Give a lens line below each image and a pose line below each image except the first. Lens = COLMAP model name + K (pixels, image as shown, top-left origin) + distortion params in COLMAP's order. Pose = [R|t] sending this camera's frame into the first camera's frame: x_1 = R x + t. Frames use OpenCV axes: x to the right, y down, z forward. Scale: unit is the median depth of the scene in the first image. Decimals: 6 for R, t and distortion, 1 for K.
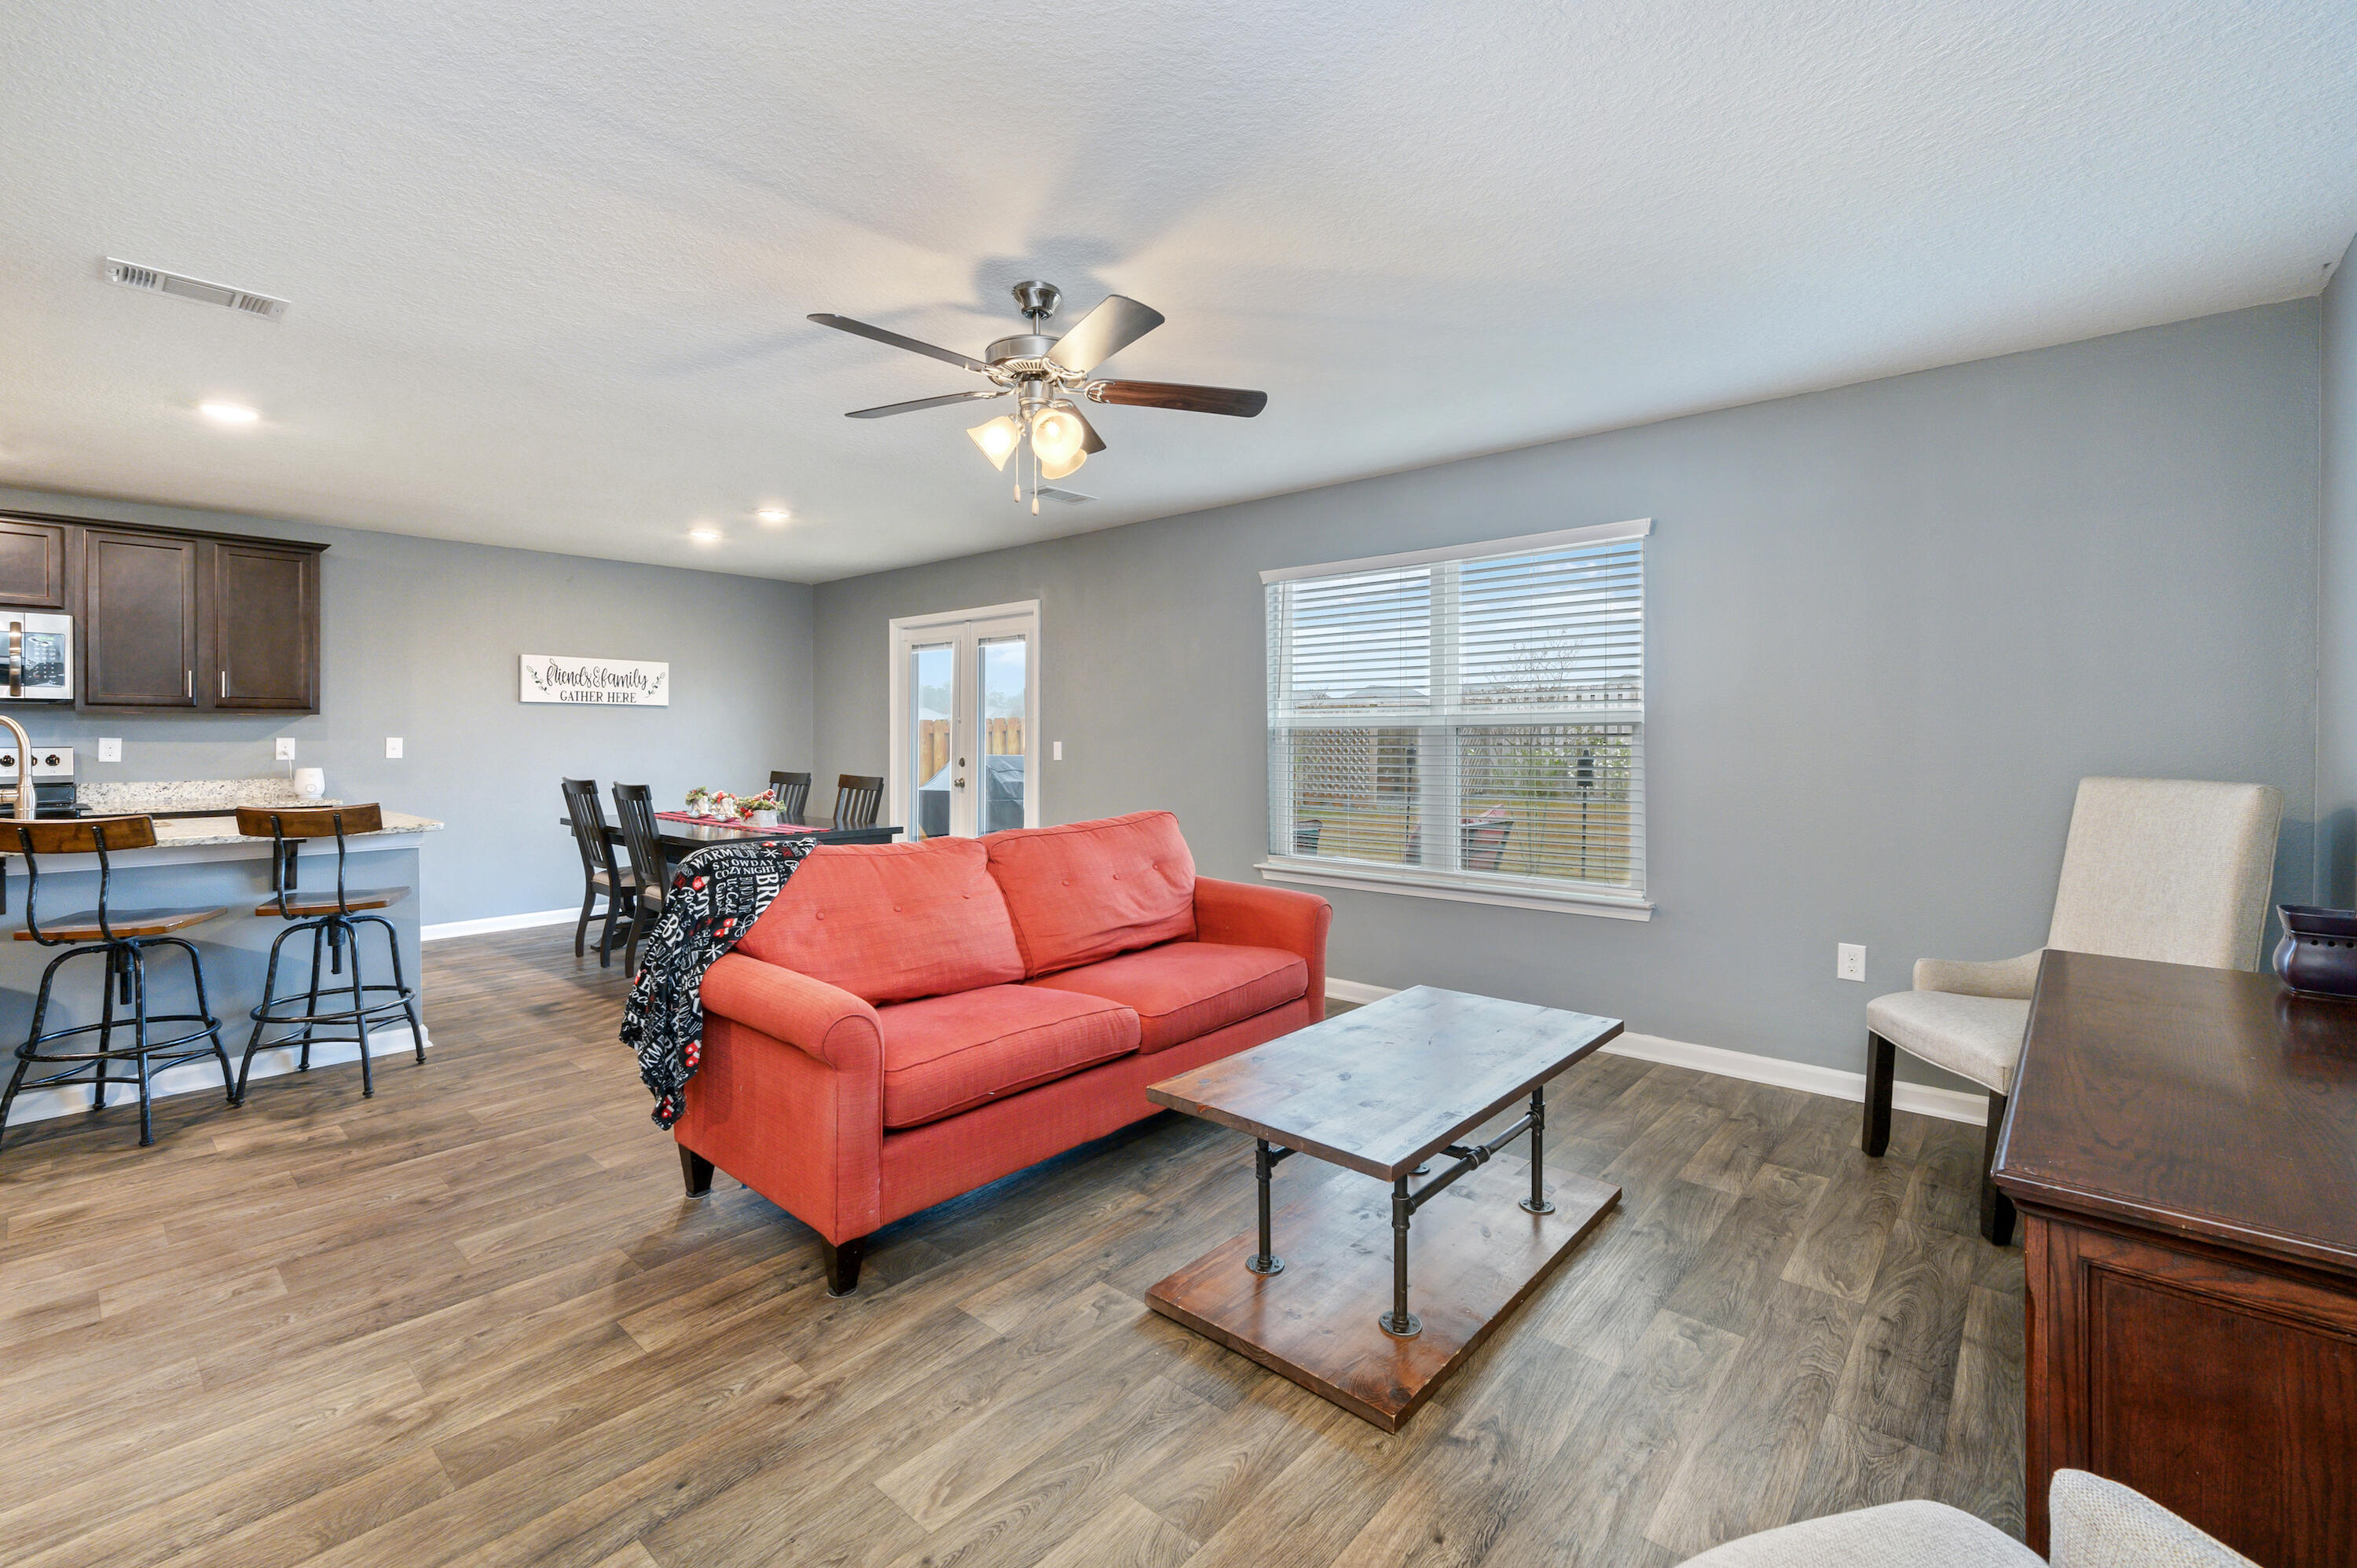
lens RADIAL K [[1016.5, 0, 1173.6], [0, 1016.5, 736.2], [0, 0, 1]] dist [-0.000251, -0.000055]
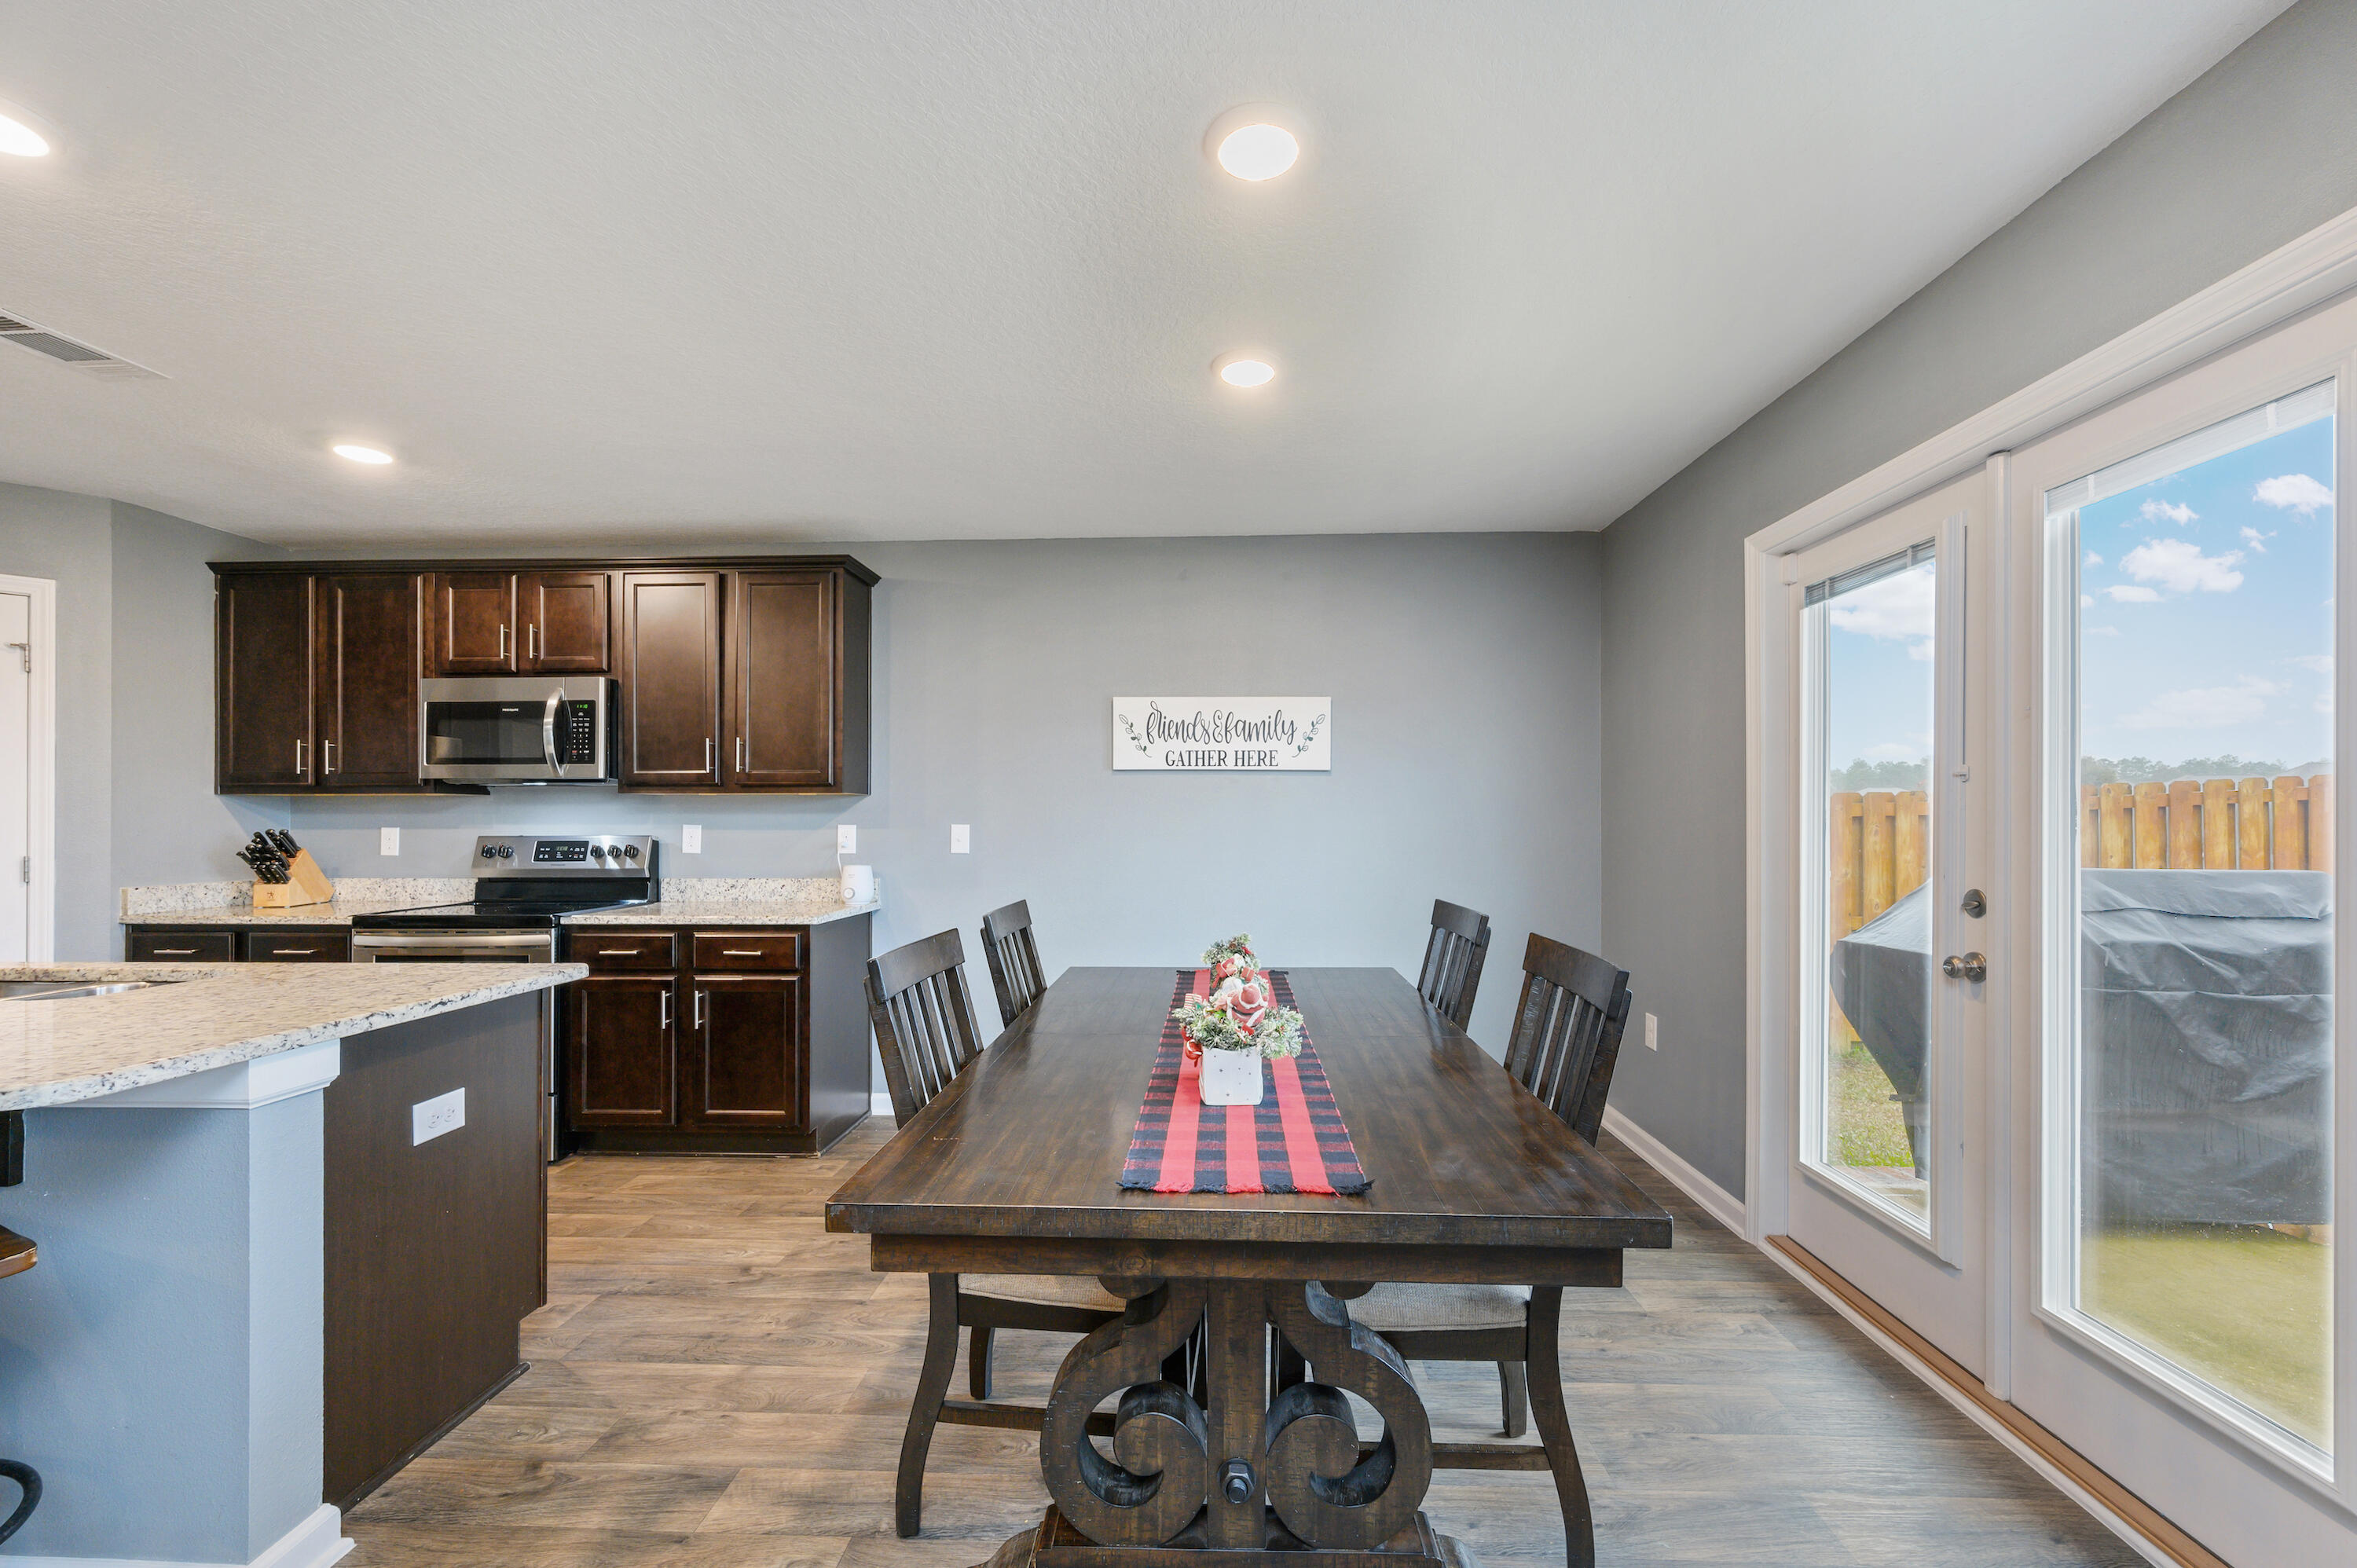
lens RADIAL K [[942.5, 0, 1185.0], [0, 942.5, 808.7], [0, 0, 1]] dist [0.000737, 0.000197]
pose [[0.631735, -0.010527, -0.775113, -0.141151], [0.001055, 0.999919, -0.012721, -0.000908], [0.775184, 0.007219, 0.631694, 0.648735]]
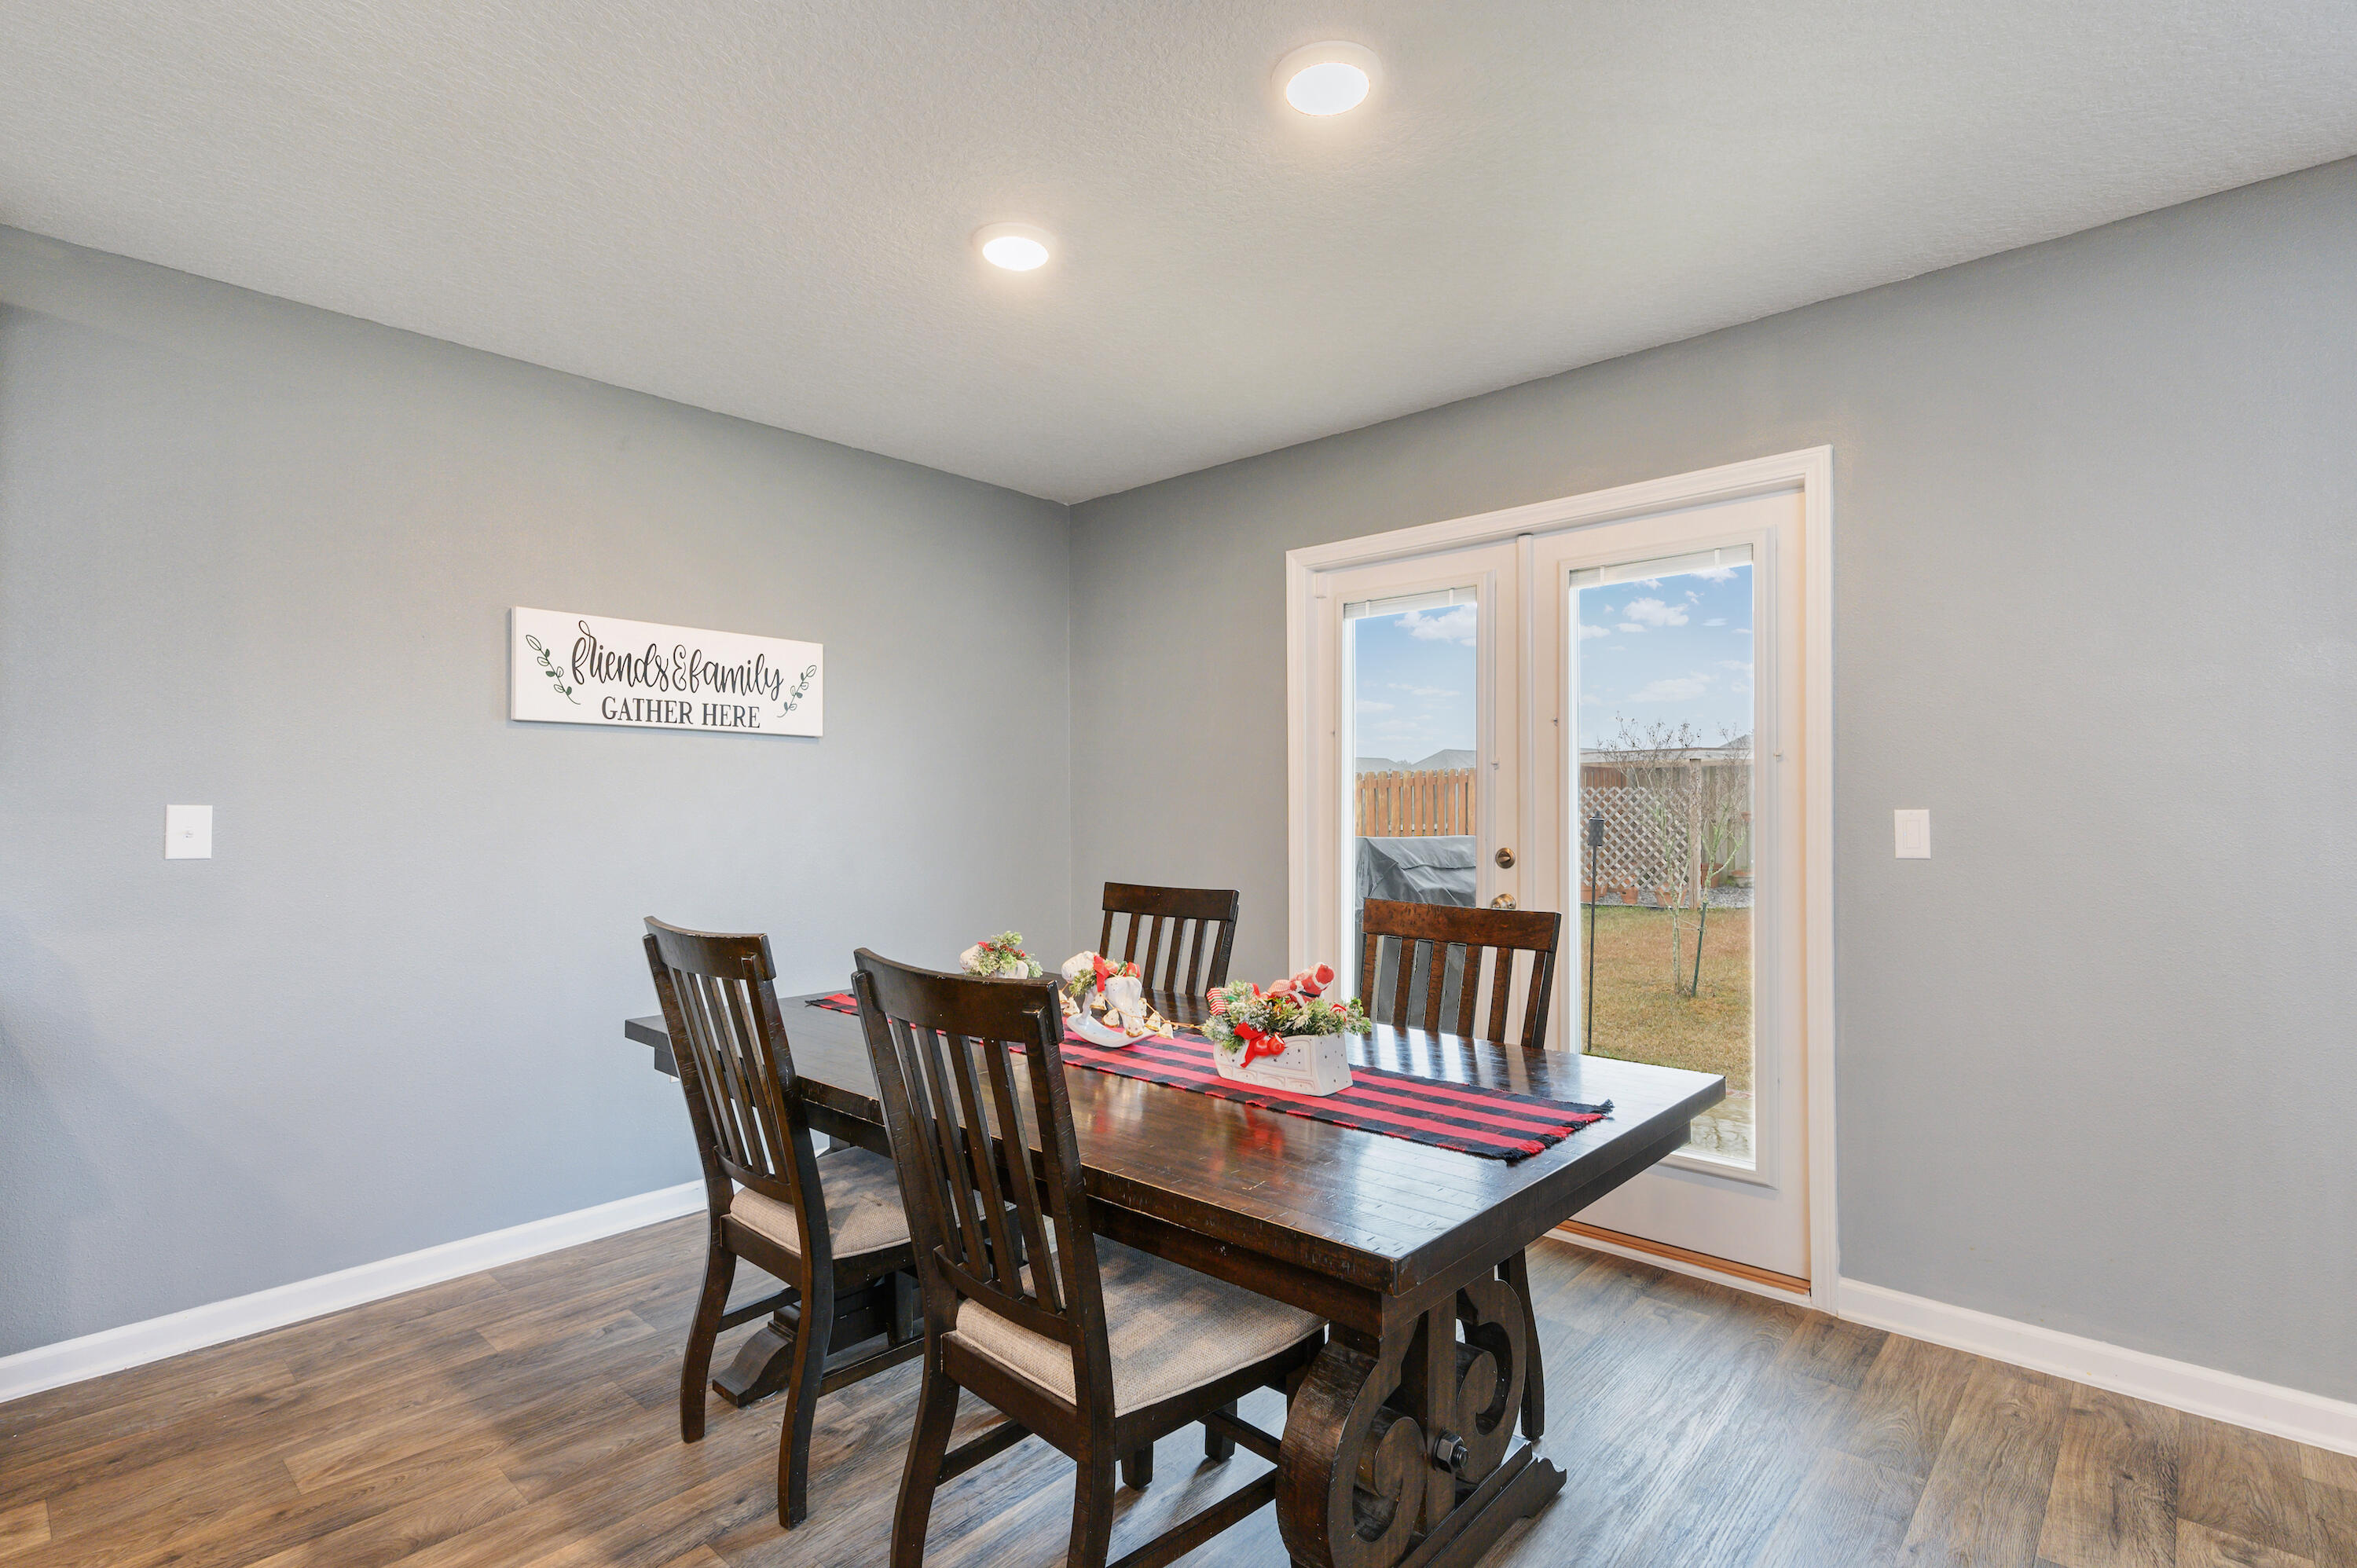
lens RADIAL K [[1122.9, 0, 1182.7], [0, 1122.9, 805.0], [0, 0, 1]] dist [-0.001676, -0.000033]
pose [[0.999912, -0.003778, -0.012734, -0.358502], [0.003723, 0.999983, -0.004386, 0.004366], [0.012750, 0.004338, 0.999909, 0.538799]]
